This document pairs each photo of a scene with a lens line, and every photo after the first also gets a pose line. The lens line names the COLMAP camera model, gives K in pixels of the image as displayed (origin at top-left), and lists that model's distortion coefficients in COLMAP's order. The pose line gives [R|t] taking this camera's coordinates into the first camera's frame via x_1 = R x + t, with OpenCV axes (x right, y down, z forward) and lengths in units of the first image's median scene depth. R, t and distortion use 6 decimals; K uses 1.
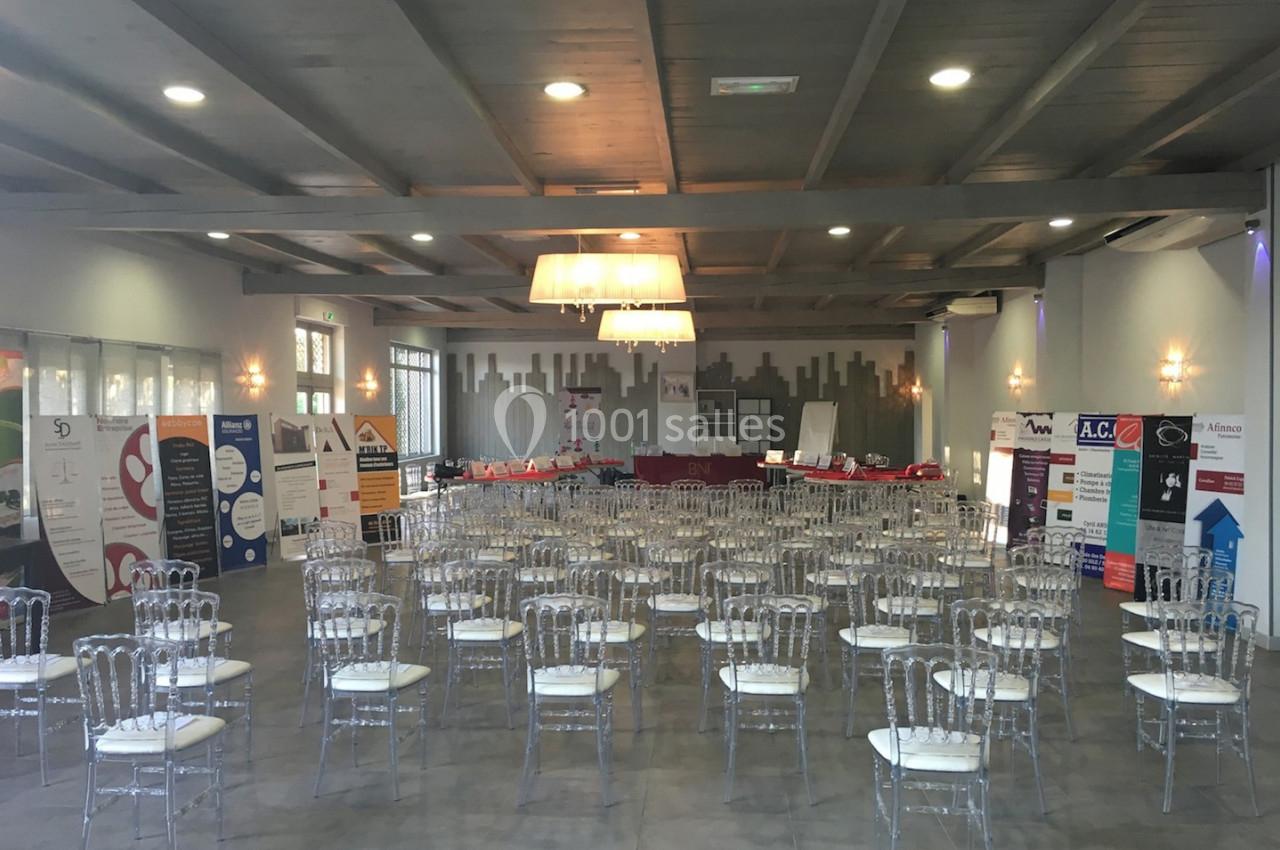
lens RADIAL K [[1064.2, 0, 645.2], [0, 1064.2, 431.0], [0, 0, 1]] dist [0.093462, -0.008511]
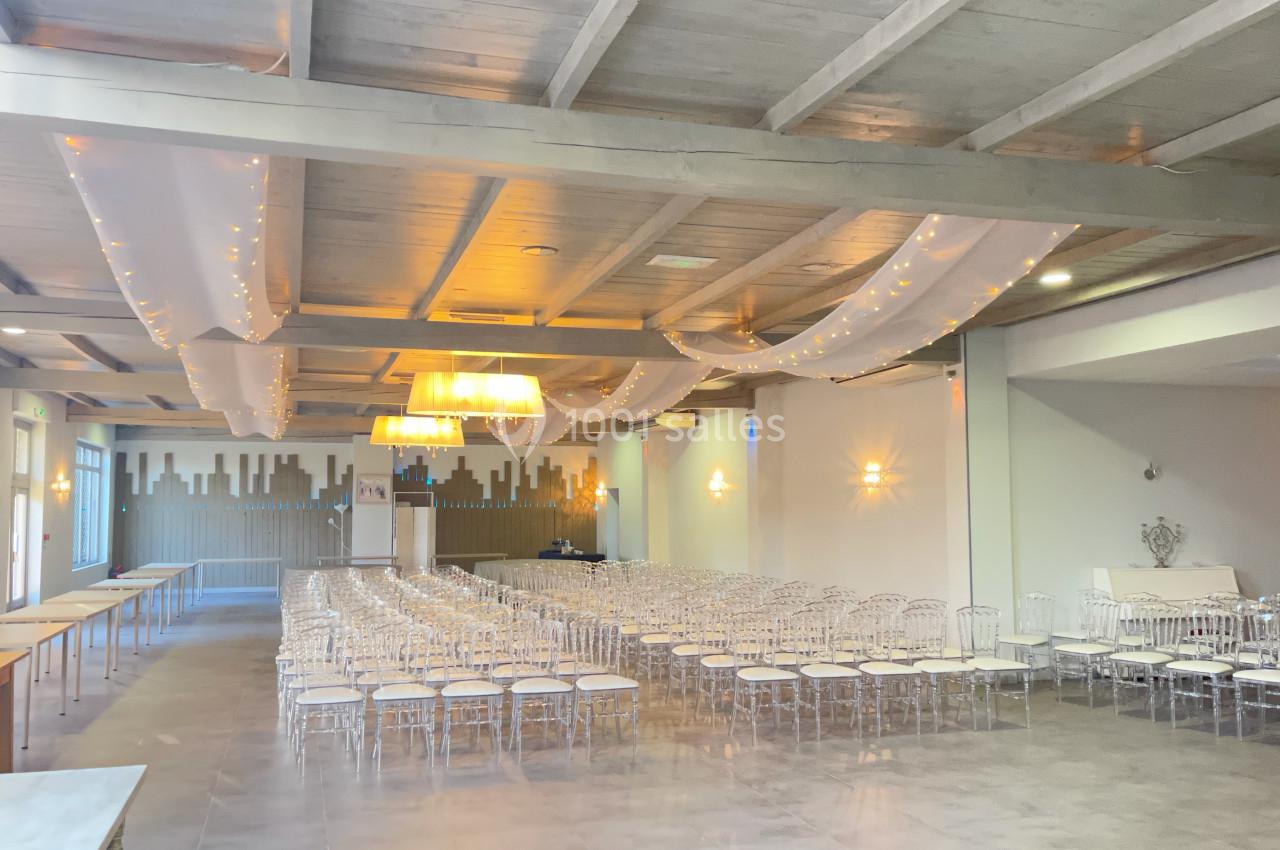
lens RADIAL K [[1064.2, 0, 650.5], [0, 1064.2, 425.7], [0, 0, 1]] dist [0.093462, -0.008511]
pose [[0.930607, 0.027967, 0.364951, -0.142773], [0.009372, 0.994929, -0.100142, 0.003916], [-0.365901, 0.096614, 0.925625, -0.050546]]
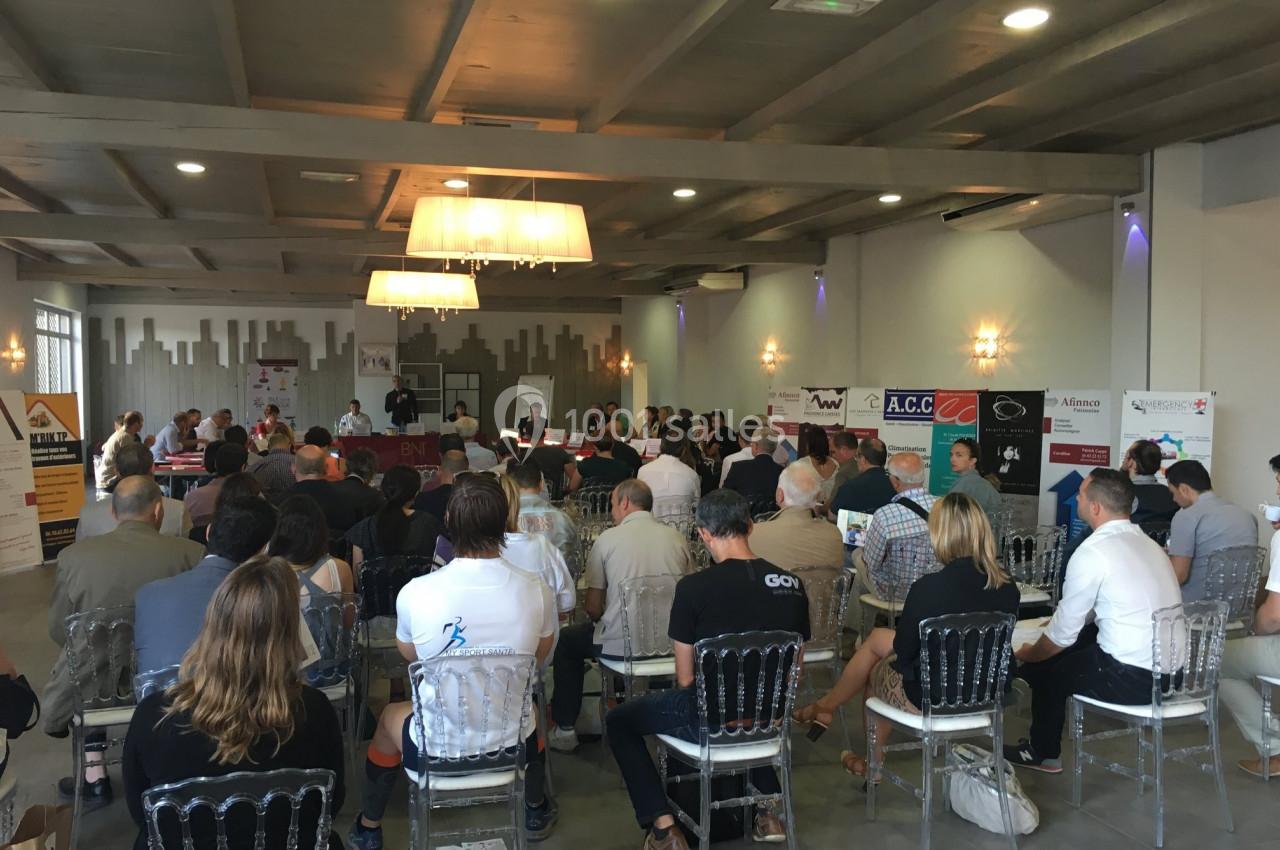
lens RADIAL K [[1064.2, 0, 637.7], [0, 1064.2, 415.2], [0, 0, 1]] dist [0.093462, -0.008511]
pose [[0.935627, -0.013546, 0.352730, -0.124503], [0.010024, 0.999880, 0.011809, -0.003816], [-0.352848, -0.007513, 0.935651, 0.099118]]
